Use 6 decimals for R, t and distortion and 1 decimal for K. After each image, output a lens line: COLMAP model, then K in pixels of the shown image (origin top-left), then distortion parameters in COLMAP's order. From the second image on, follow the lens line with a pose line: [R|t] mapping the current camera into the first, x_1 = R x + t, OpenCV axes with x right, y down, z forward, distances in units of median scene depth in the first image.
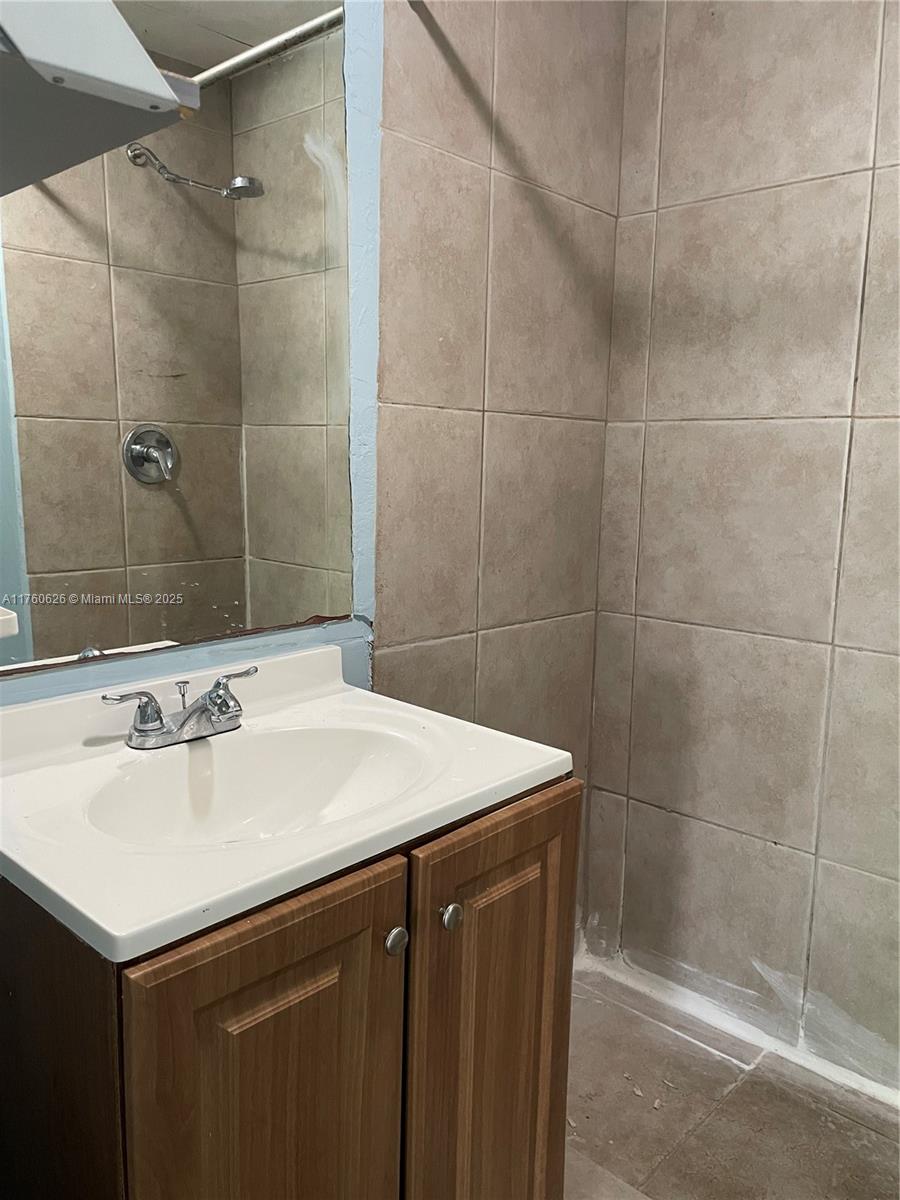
lens RADIAL K [[903.1, 0, 443.0], [0, 903.1, 605.0], [0, 0, 1]] dist [0.091644, -0.119996]
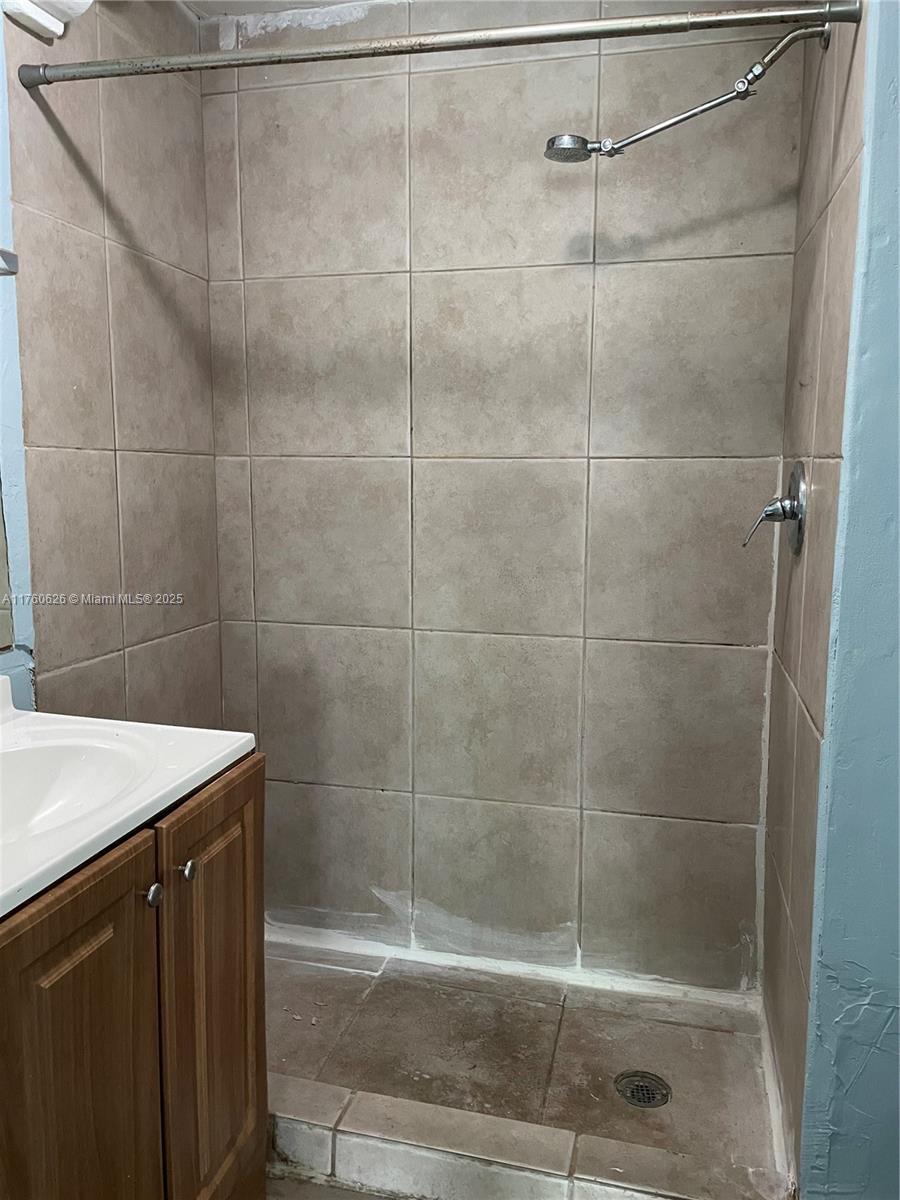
lens RADIAL K [[903.1, 0, 448.1], [0, 903.1, 601.5], [0, 0, 1]] dist [0.091644, -0.119996]
pose [[0.876916, -0.083336, 0.473364, -0.142534], [0.088317, 0.996023, 0.011742, -0.006908], [-0.472460, 0.031510, 0.880788, -0.170734]]
